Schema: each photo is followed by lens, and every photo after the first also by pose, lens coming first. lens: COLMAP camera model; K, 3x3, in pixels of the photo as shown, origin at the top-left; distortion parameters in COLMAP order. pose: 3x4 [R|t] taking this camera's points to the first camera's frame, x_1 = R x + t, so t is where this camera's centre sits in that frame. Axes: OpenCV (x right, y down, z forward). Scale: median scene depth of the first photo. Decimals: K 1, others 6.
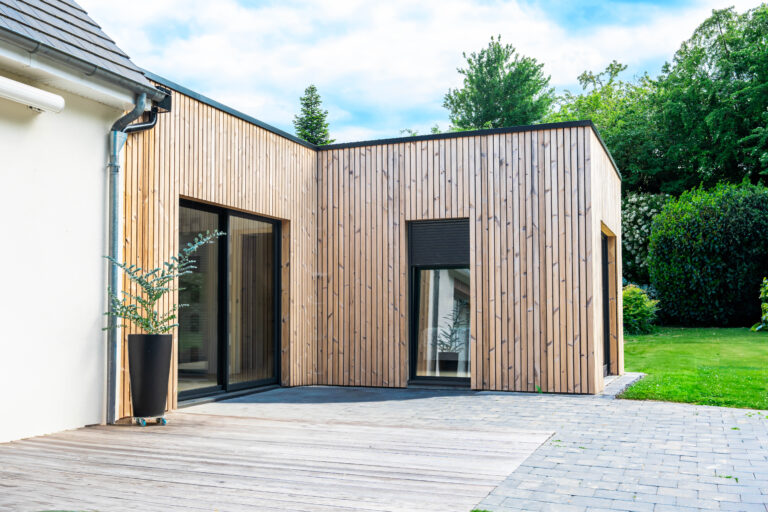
lens RADIAL K [[760.2, 0, 384.0], [0, 760.2, 256.0], [0, 0, 1]] dist [0.001470, 0.003966]
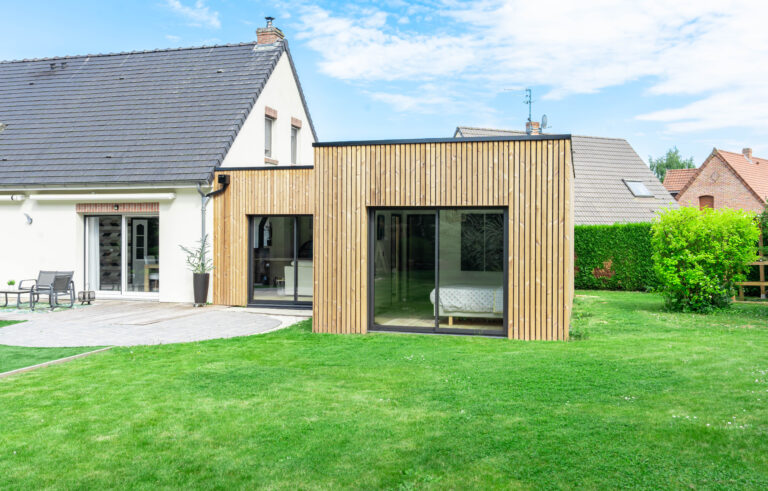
lens RADIAL K [[687.5, 0, 382.6], [0, 687.5, 234.9], [0, 0, 1]] dist [-0.010087, -0.000294]
pose [[0.121258, 0.005388, -0.992606, 1.659454], [0.064128, 0.997854, 0.013250, -0.015553], [0.990547, -0.065261, 0.120652, 1.013709]]
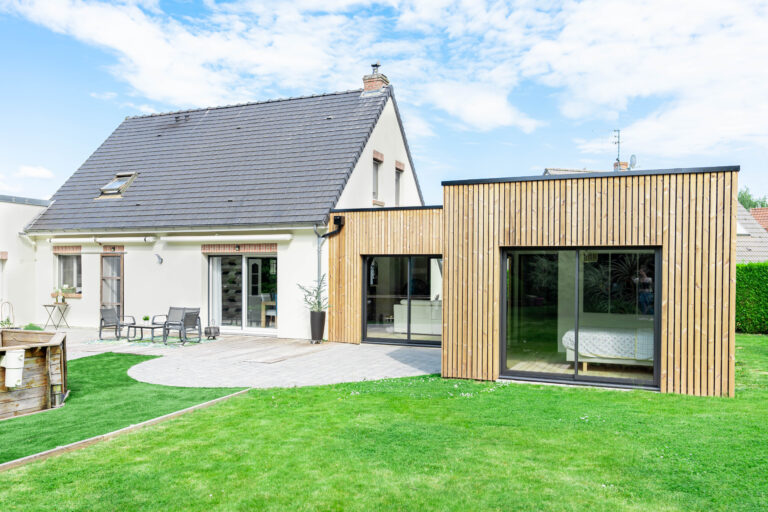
lens RADIAL K [[619.2, 0, 359.0], [0, 619.2, 277.8], [0, 0, 1]] dist [-0.004624, -0.000843]
pose [[-0.025949, 0.016323, -0.999530, 1.491782], [0.063598, 0.997868, 0.014645, -0.030732], [0.997638, -0.063188, -0.026932, 0.913783]]
